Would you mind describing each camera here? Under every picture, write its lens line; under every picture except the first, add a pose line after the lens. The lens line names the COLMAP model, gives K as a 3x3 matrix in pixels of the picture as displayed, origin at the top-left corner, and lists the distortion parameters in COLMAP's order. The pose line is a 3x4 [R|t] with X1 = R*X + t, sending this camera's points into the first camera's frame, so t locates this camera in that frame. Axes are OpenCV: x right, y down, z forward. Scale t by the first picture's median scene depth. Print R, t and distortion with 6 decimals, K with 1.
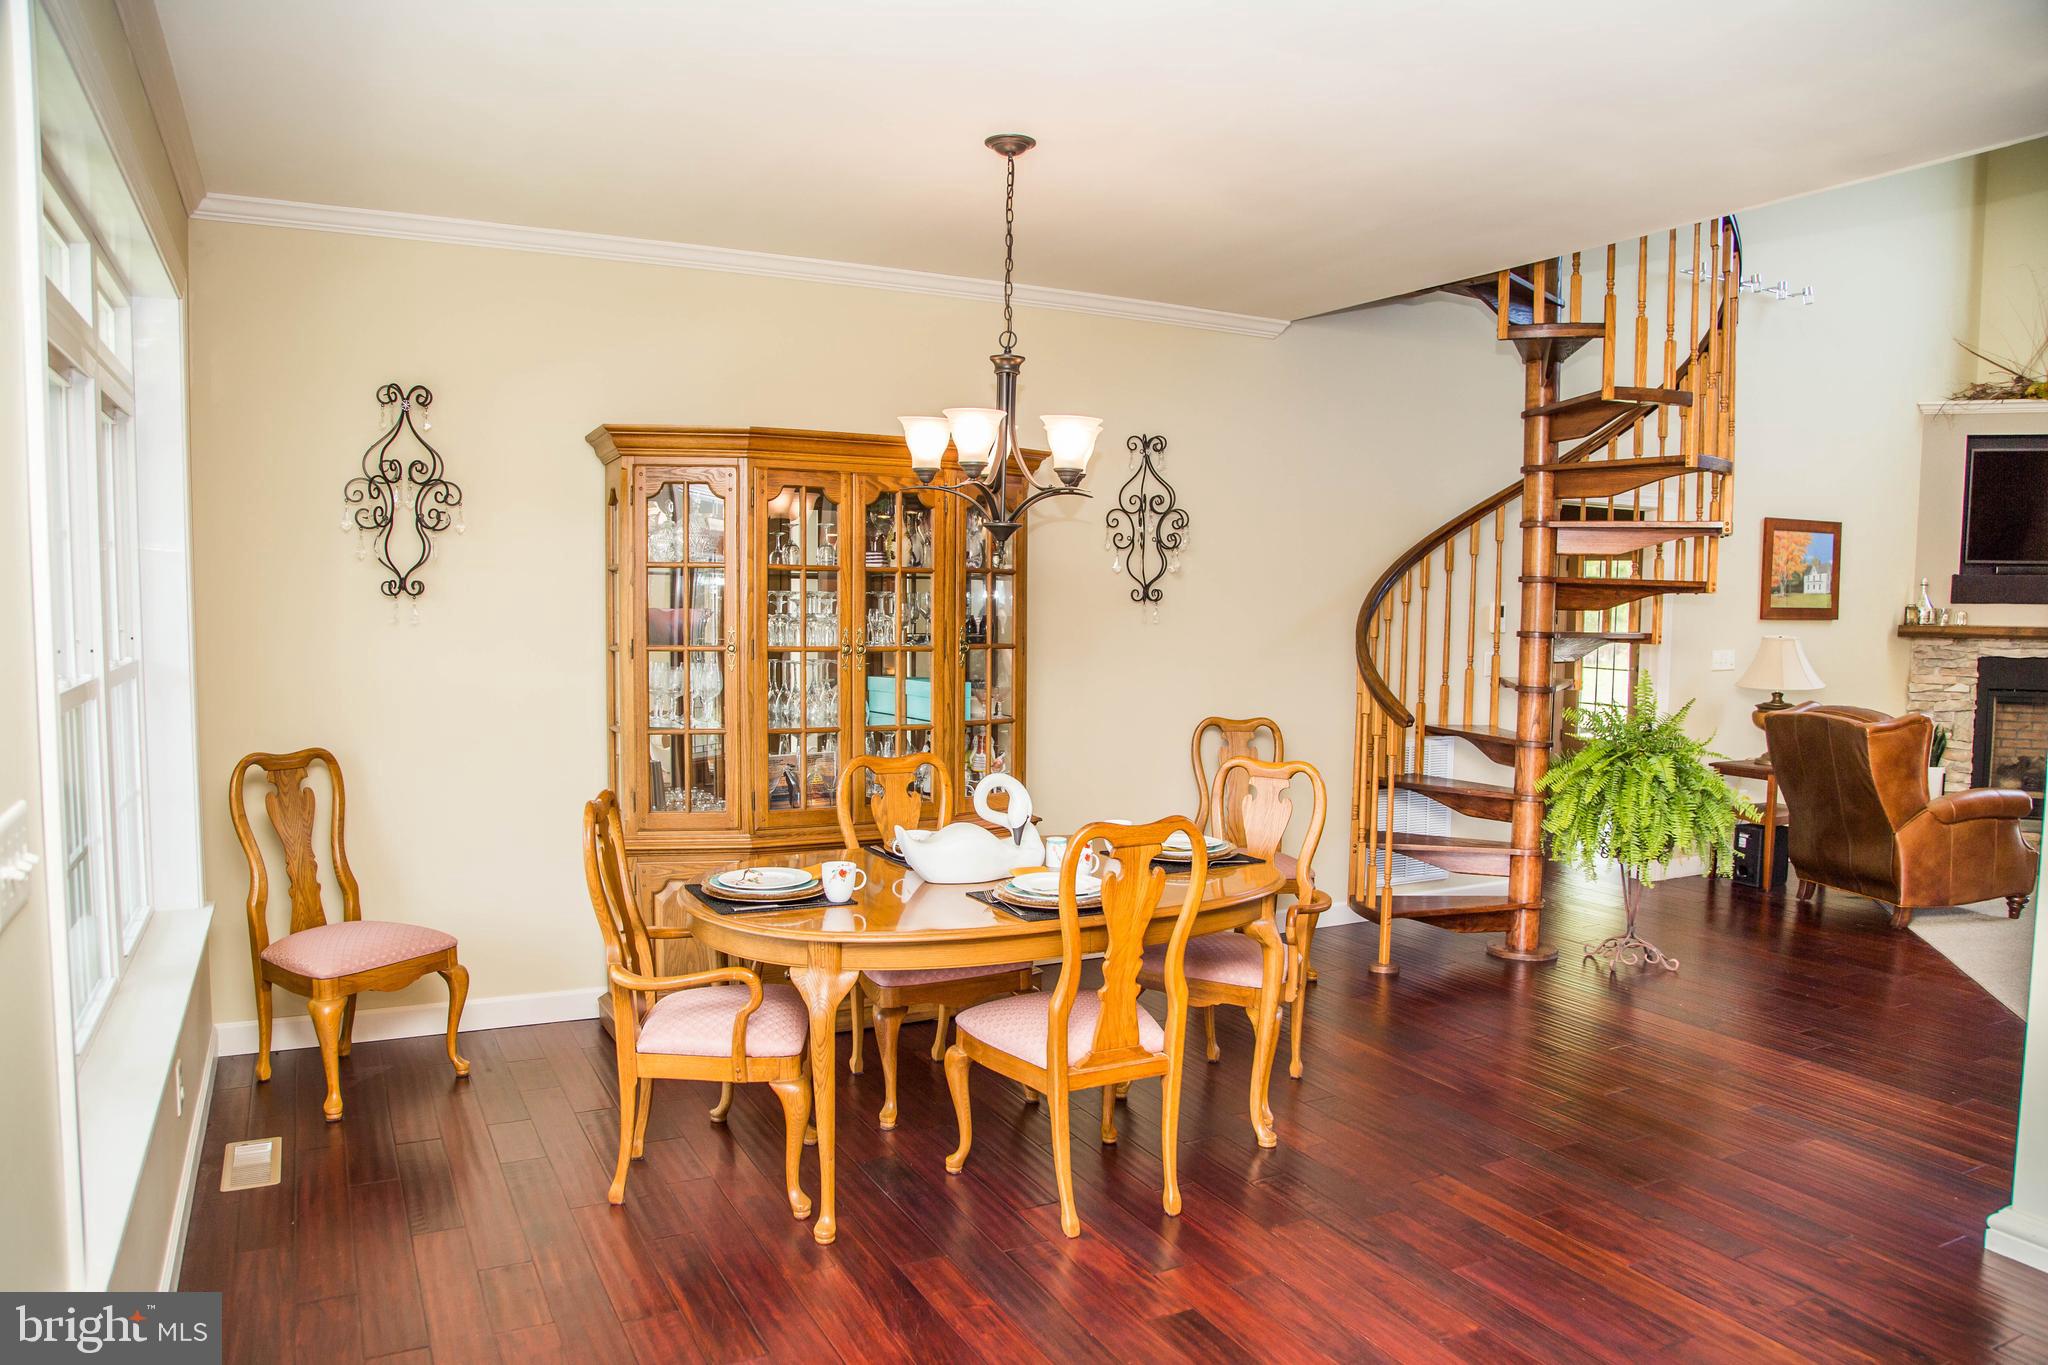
lens RADIAL K [[1396.3, 0, 1032.5], [0, 1396.3, 699.6], [0, 0, 1]] dist [-0.131413, 0.075243]
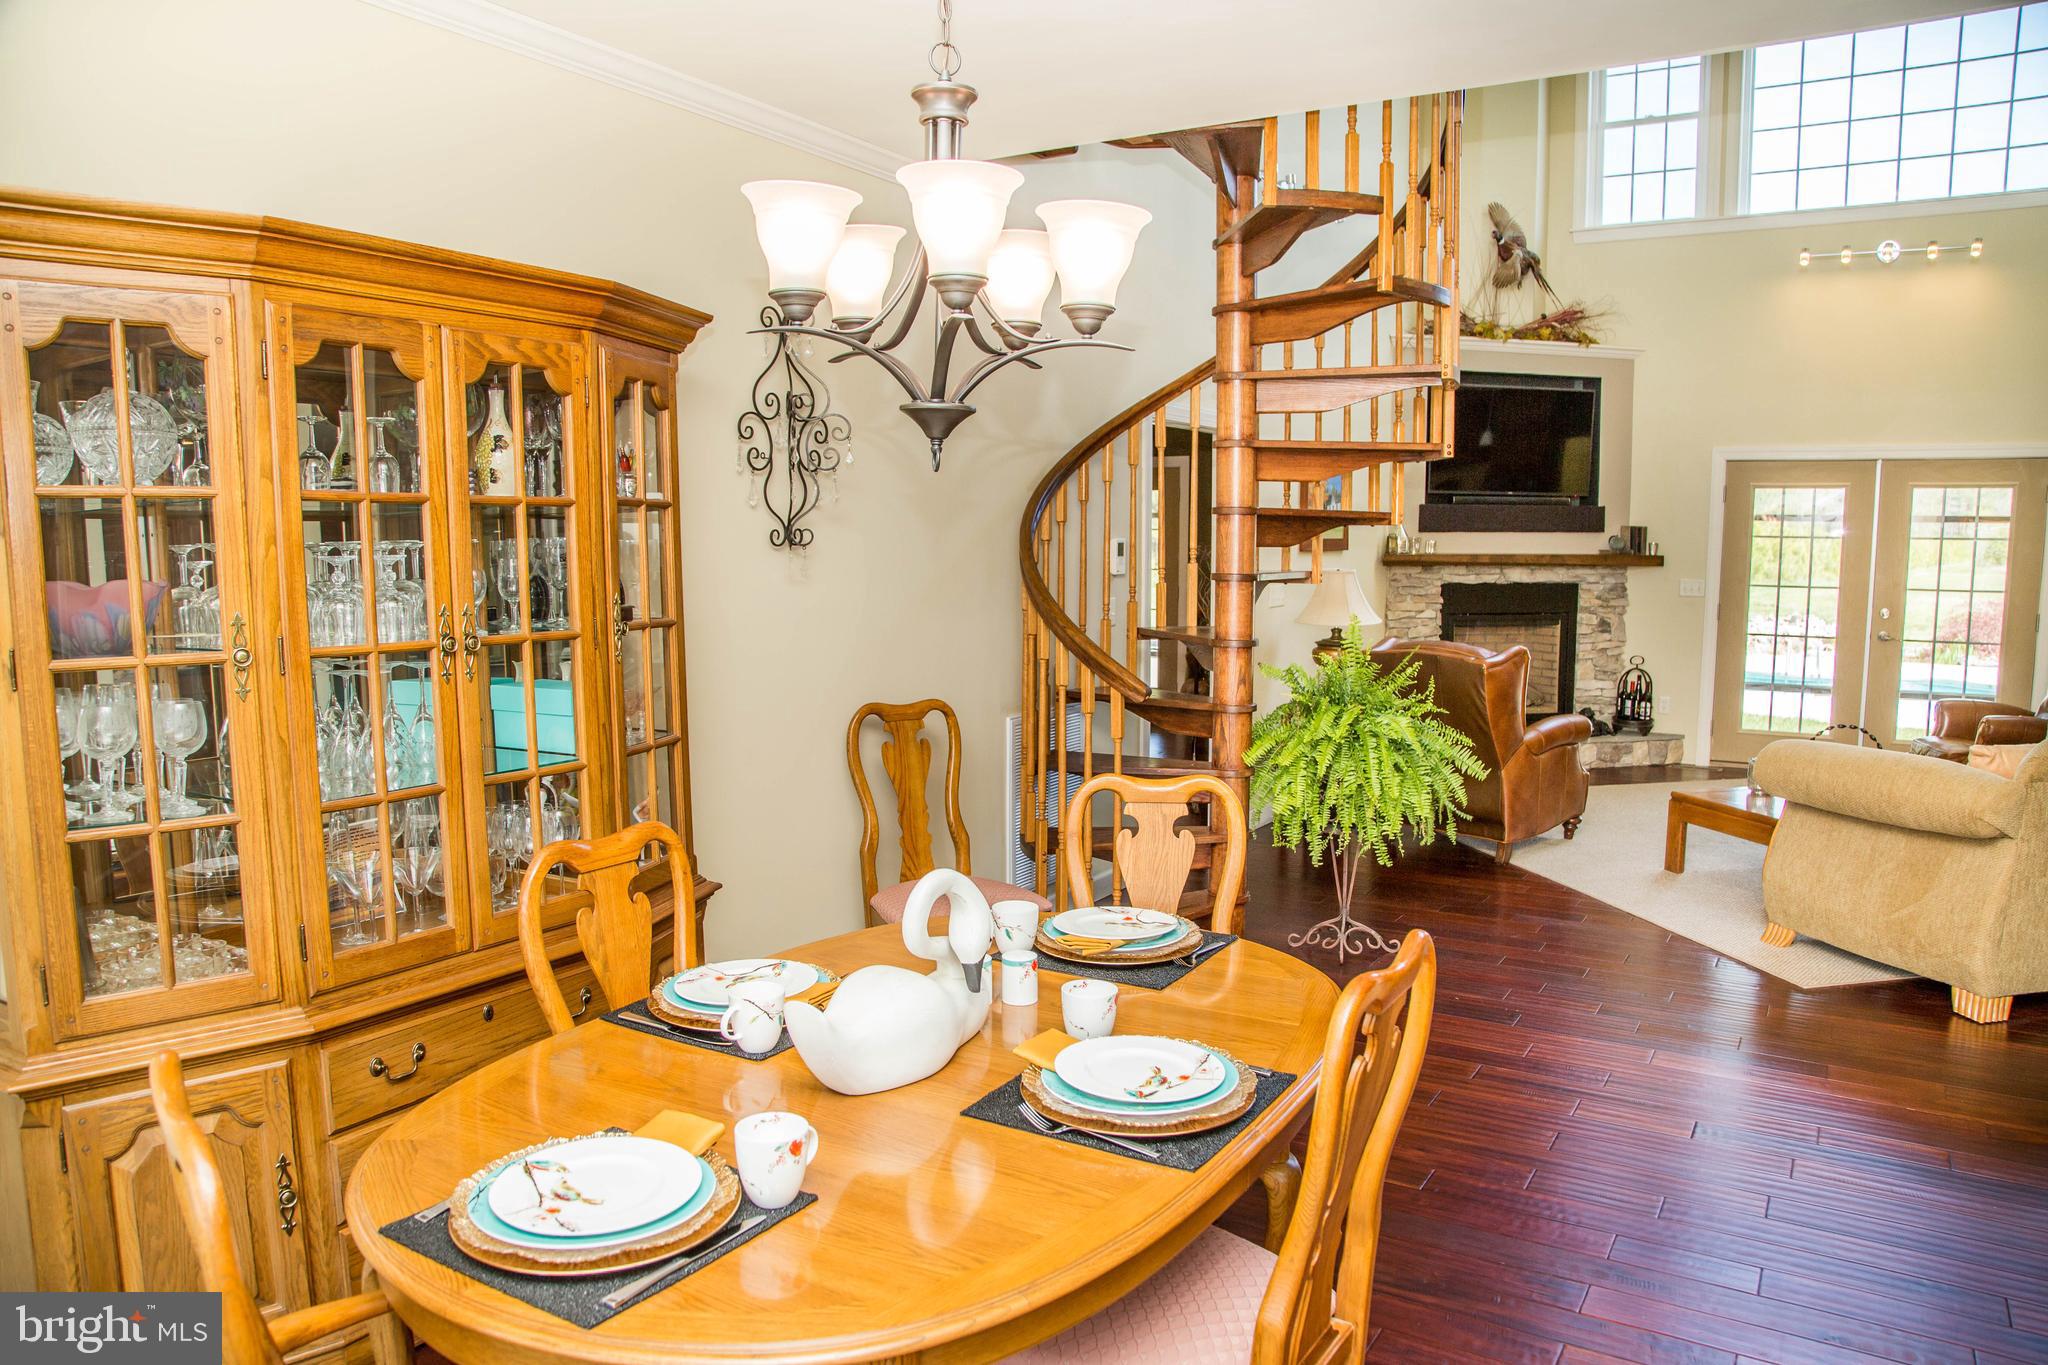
lens RADIAL K [[1396.3, 0, 1032.5], [0, 1396.3, 699.6], [0, 0, 1]] dist [-0.131413, 0.075243]
pose [[0.862861, -0.070700, 0.500472, -0.167659], [0.048843, 0.997198, 0.056661, -0.027273], [-0.503075, -0.024447, 0.863897, 0.334073]]
